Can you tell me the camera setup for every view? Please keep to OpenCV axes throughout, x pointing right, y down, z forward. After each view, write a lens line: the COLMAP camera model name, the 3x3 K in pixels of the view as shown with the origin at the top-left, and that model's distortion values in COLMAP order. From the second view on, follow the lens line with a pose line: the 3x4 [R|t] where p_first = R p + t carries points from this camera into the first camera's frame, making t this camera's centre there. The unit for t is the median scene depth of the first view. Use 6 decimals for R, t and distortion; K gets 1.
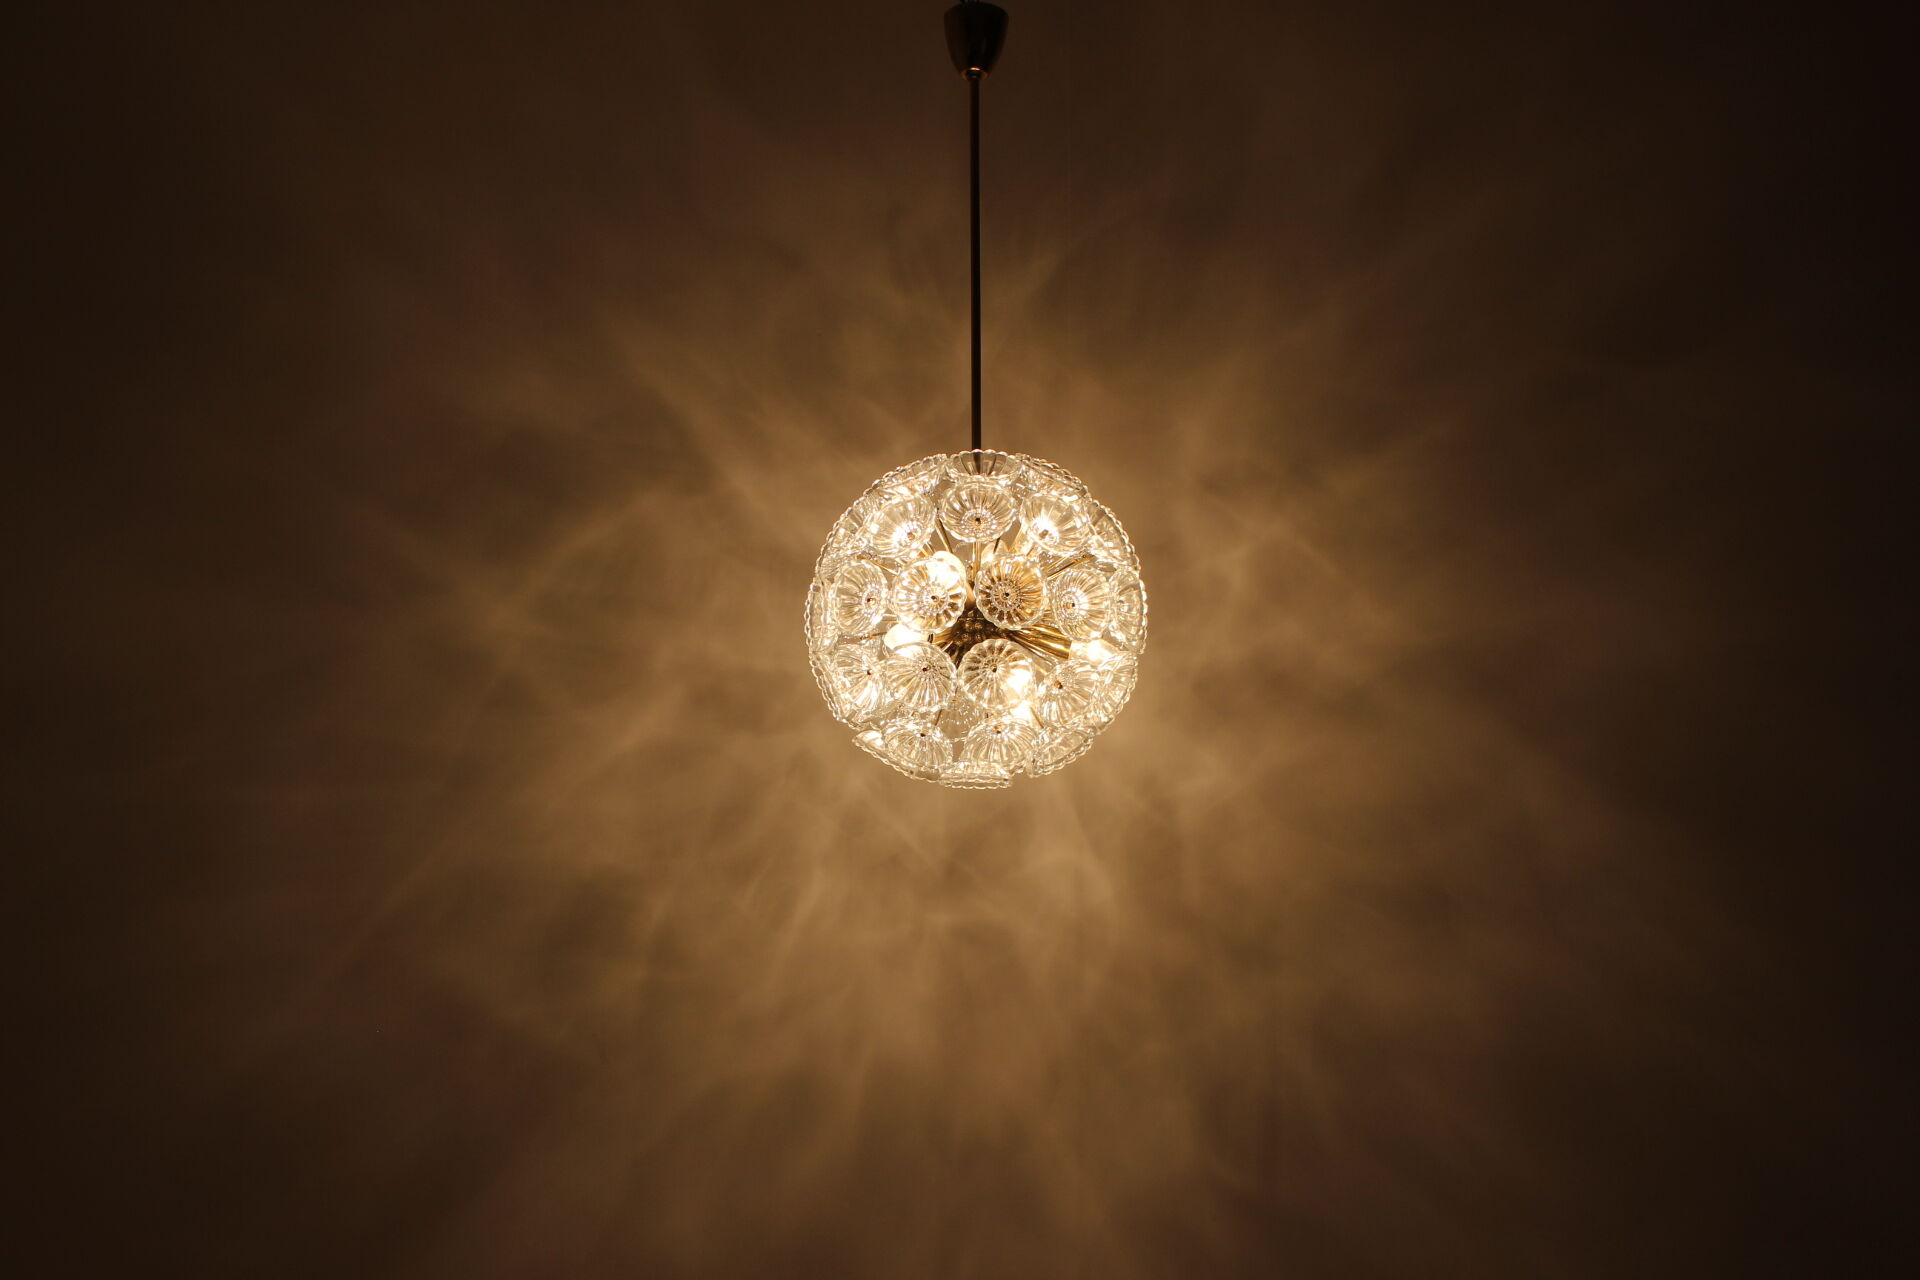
lens RADIAL K [[2235.0, 0, 960.0], [0, 2235.0, 640.0], [0, 0, 1]] dist [-0.087420, -0.003152]
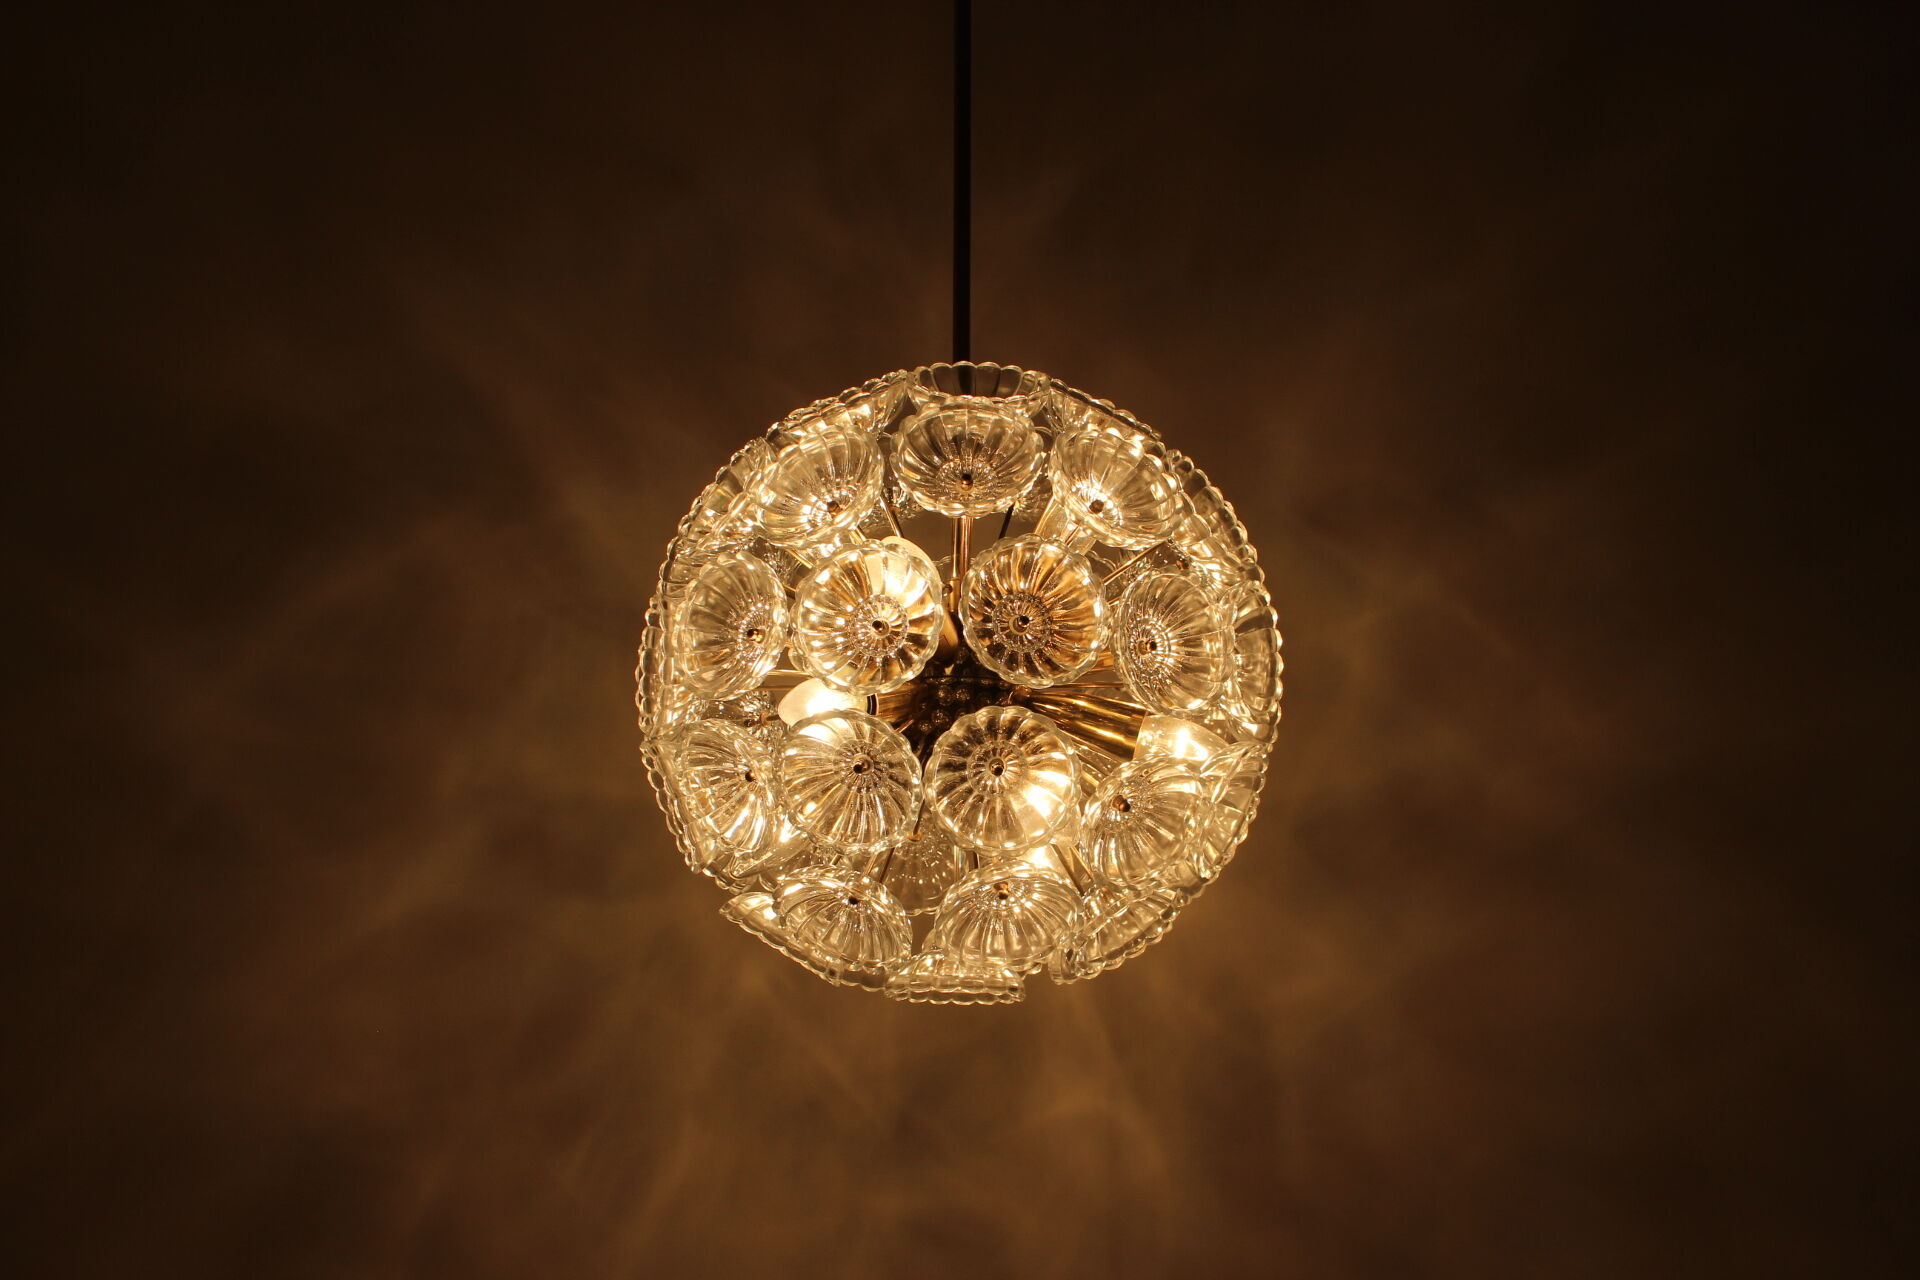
lens RADIAL K [[2235.0, 0, 960.0], [0, 2235.0, 640.0], [0, 0, 1]] dist [-0.087420, -0.003152]
pose [[0.999732, 0.011812, 0.019892, -0.003168], [-0.010206, 0.996824, -0.078977, 0.022854], [-0.020761, 0.078753, 0.996678, 0.478706]]
